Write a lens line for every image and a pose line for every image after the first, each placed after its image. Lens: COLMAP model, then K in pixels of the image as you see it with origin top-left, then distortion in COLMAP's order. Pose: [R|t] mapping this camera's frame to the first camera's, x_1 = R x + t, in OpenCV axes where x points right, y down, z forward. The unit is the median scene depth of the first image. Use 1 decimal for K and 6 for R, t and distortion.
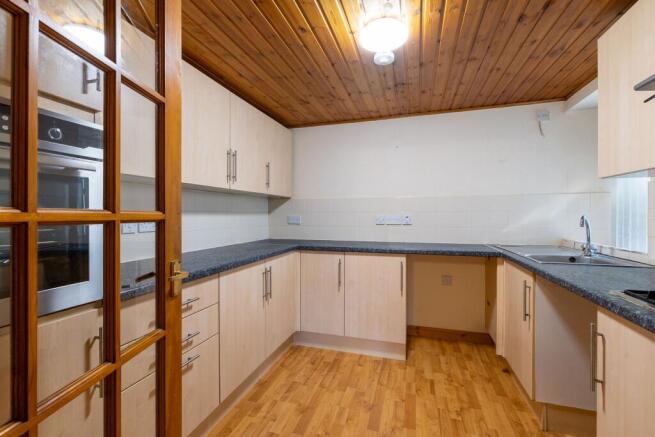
lens RADIAL K [[290.4, 0, 317.5], [0, 290.4, 216.1], [0, 0, 1]] dist [-0.004128, 0.003098]
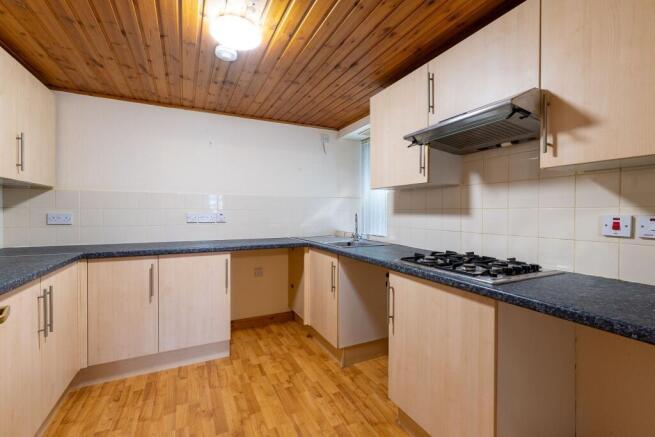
lens RADIAL K [[290.4, 0, 322.7], [0, 290.4, 215.7], [0, 0, 1]] dist [-0.004128, 0.003098]
pose [[0.716143, -0.004120, 0.697942, -0.191074], [-0.000481, 0.999979, 0.006396, 0.000256], [-0.697954, -0.004916, 0.716126, 0.053508]]
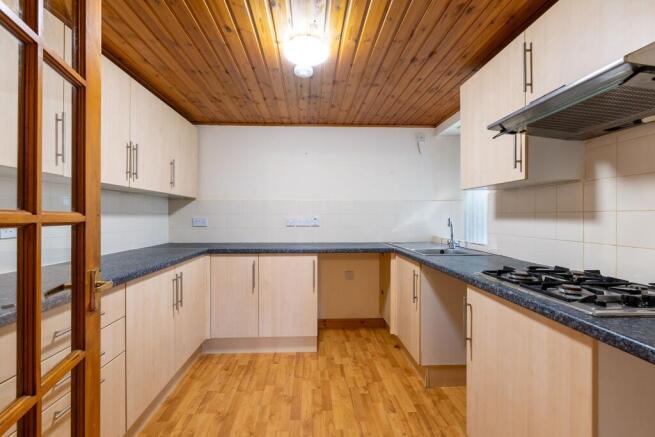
lens RADIAL K [[290.4, 0, 315.4], [0, 290.4, 217.2], [0, 0, 1]] dist [-0.004128, 0.003098]
pose [[0.939882, 0.001699, 0.341495, -0.080917], [-0.000561, 0.999994, -0.003432, 0.000202], [-0.341499, 0.003034, 0.939877, -0.019142]]
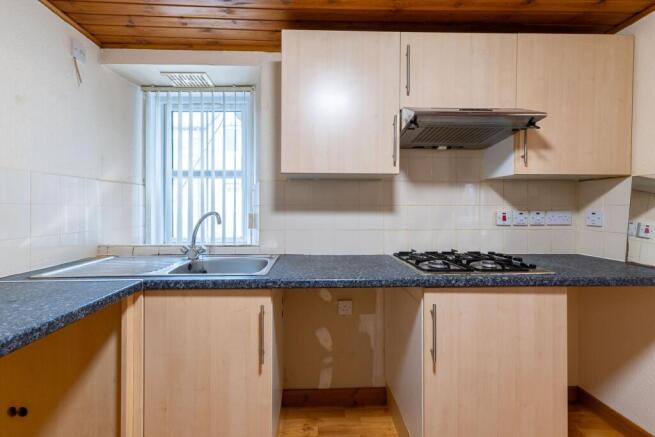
lens RADIAL K [[290.4, 0, 299.9], [0, 290.4, 210.6], [0, 0, 1]] dist [-0.004128, 0.003098]
pose [[-0.358211, -0.005079, 0.933627, 0.027582], [0.005731, 0.999954, 0.007638, -0.007980], [-0.933623, 0.008087, -0.358166, 0.884148]]
